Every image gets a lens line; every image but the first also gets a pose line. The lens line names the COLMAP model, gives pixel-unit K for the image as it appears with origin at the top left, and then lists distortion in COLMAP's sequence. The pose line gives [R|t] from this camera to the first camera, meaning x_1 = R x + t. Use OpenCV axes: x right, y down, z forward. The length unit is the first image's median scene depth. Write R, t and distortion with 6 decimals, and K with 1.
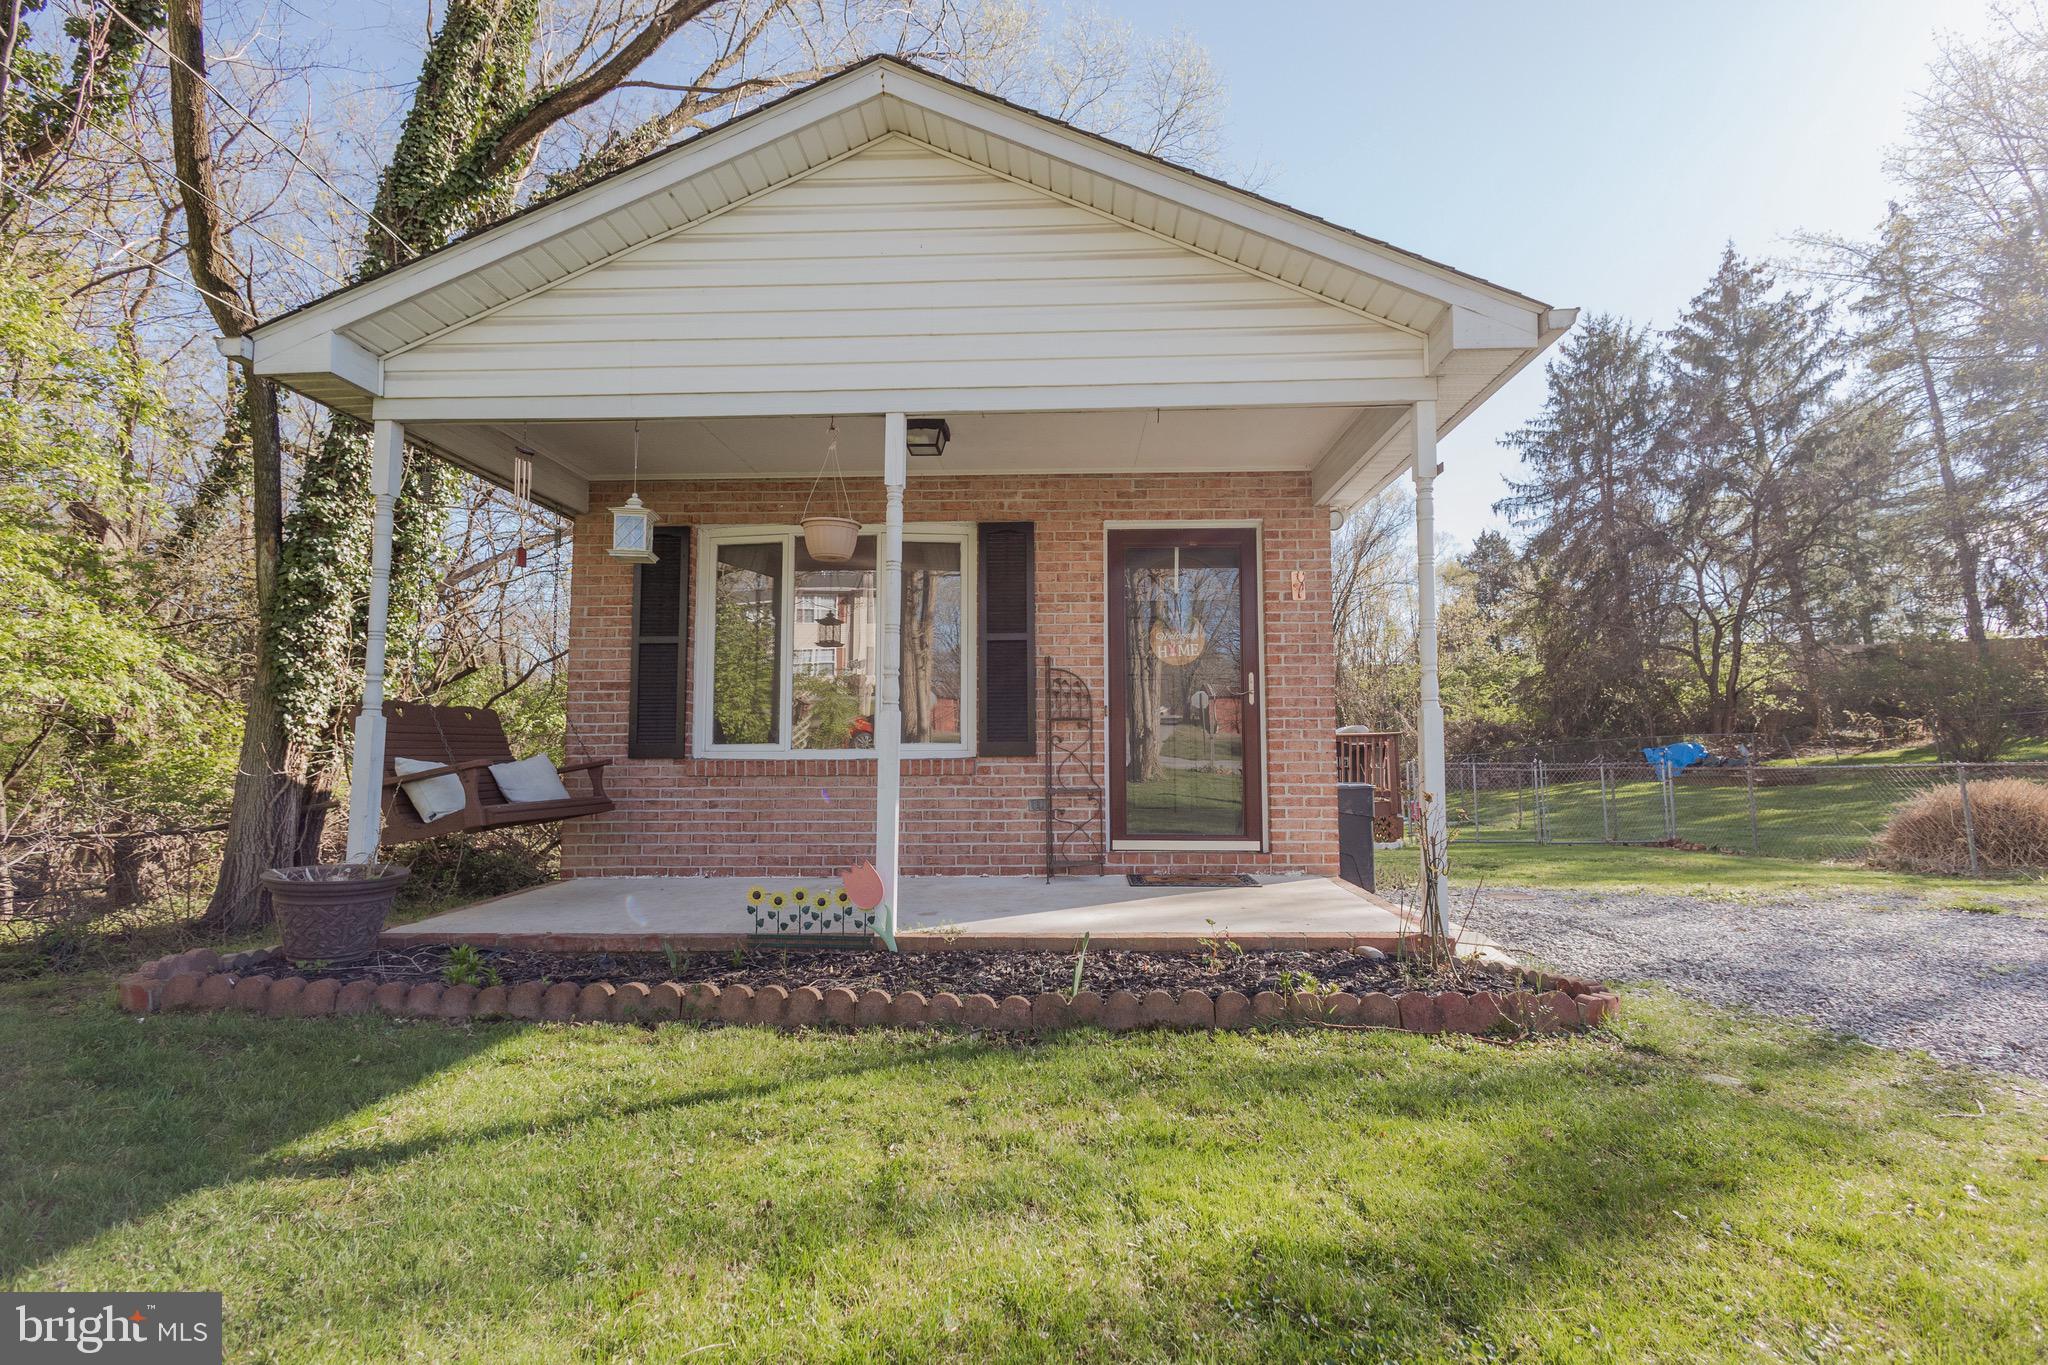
lens RADIAL K [[949.7, 0, 1033.1], [0, 949.7, 679.9], [0, 0, 1]] dist [-0.000974, -0.000598]
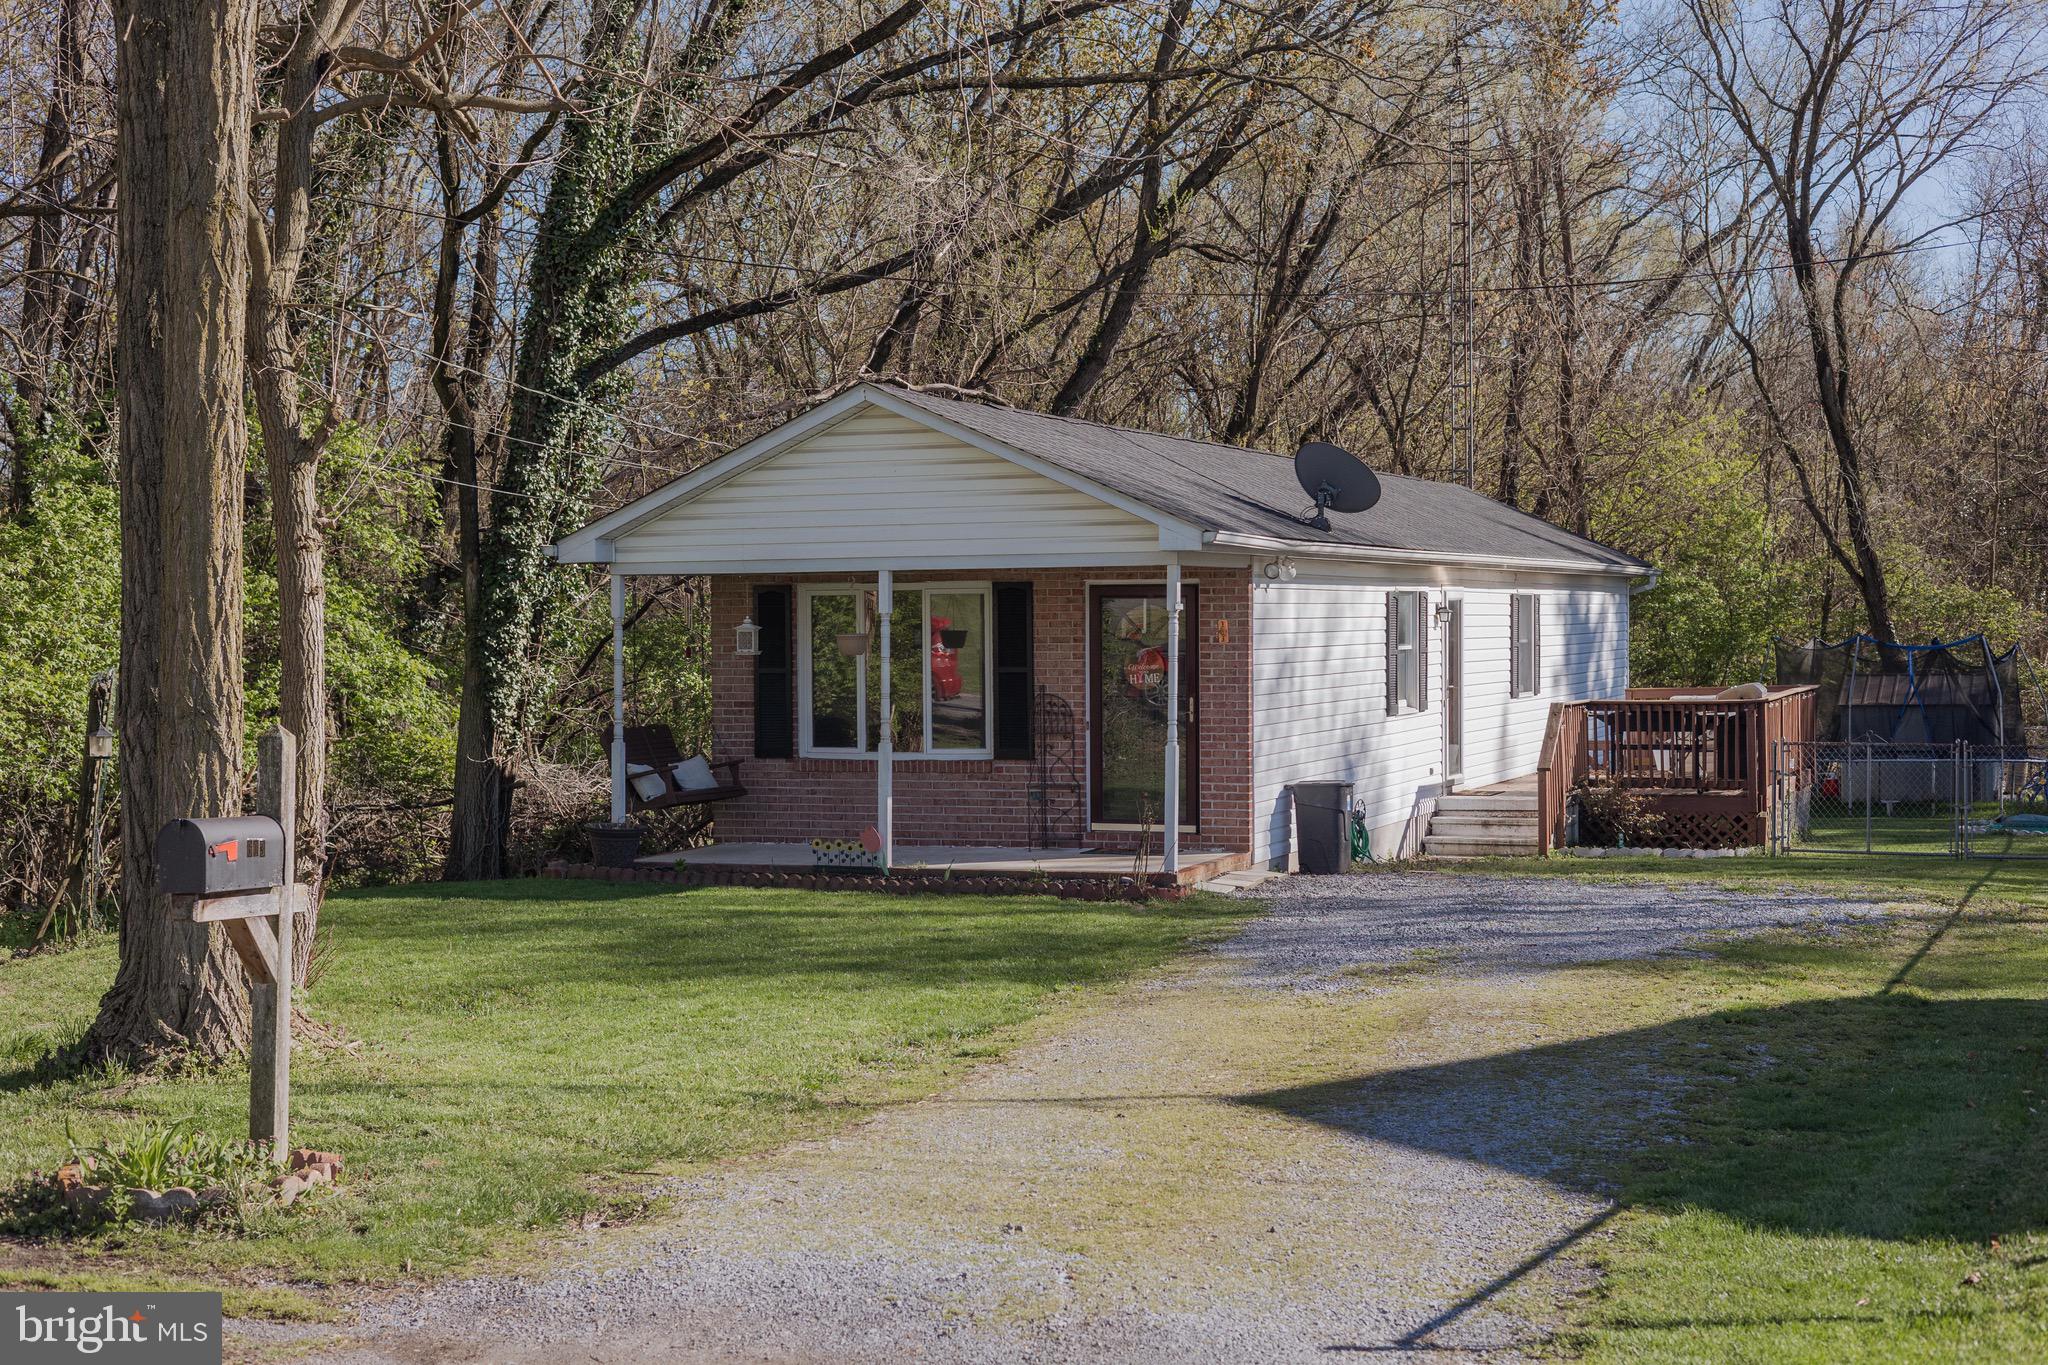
lens RADIAL K [[2850.6, 0, 1024.0], [0, 2850.6, 682.5], [0, 0, 1]] dist [-0.028524, 0.020266]
pose [[0.946348, 0.002438, -0.323139, 0.978035], [0.029350, 0.995190, 0.093466, -0.306683], [0.321812, -0.097935, 0.941725, -2.108447]]
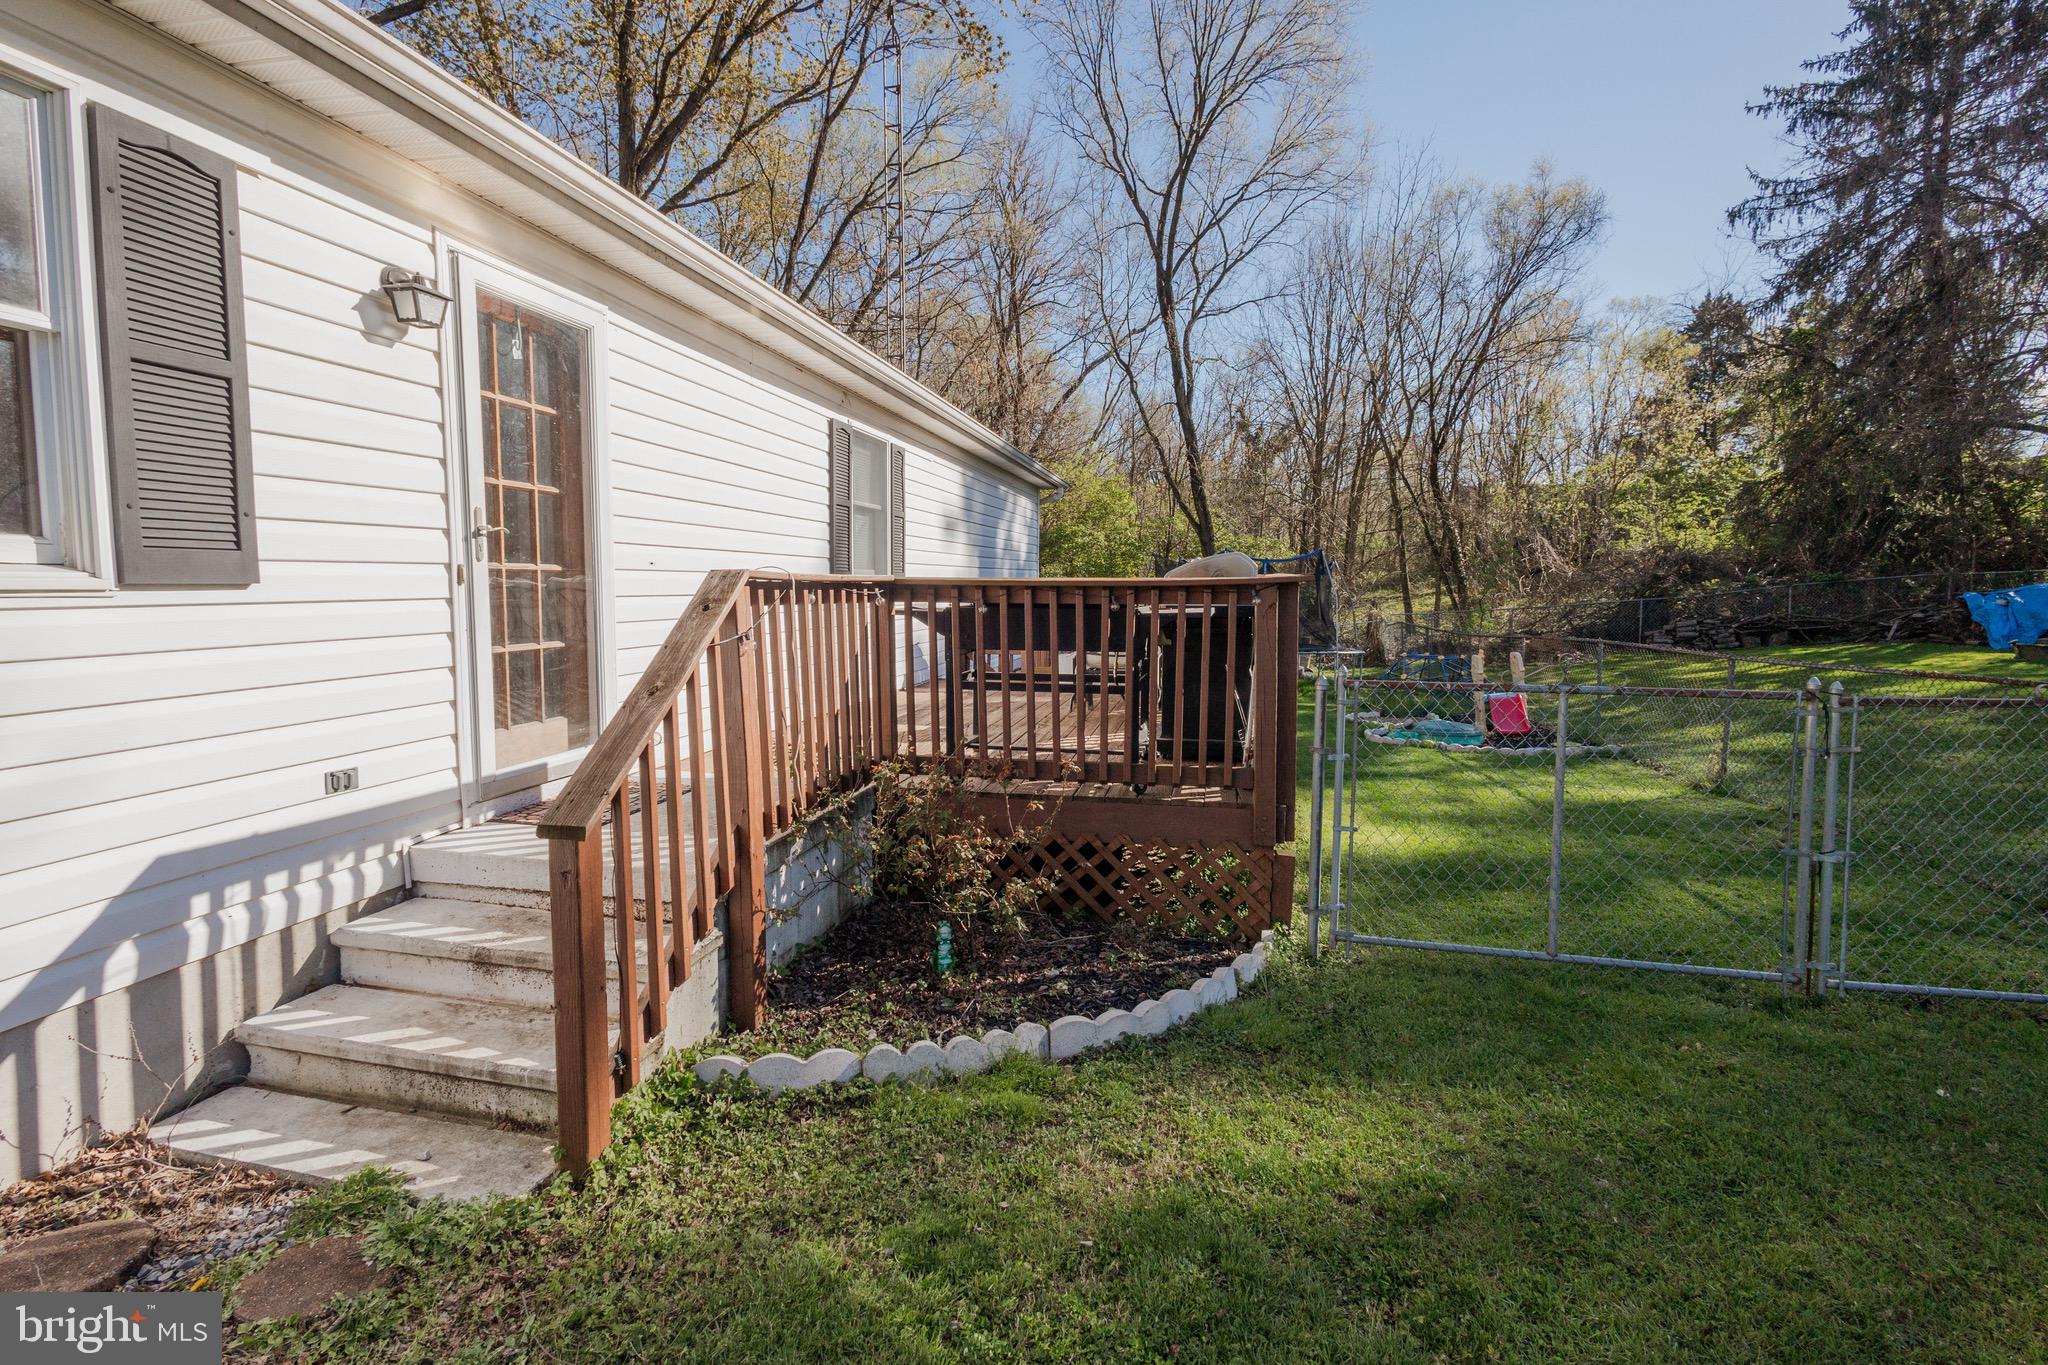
lens RADIAL K [[950.0, 0, 1020.5], [0, 950.0, 672.7], [0, 0, 1]] dist [-0.000301, -0.000463]
pose [[0.986831, 0.020746, -0.160419, 0.618879], [0.006741, 0.985605, 0.168930, 0.065391], [0.161614, -0.167786, 0.972486, 1.257285]]
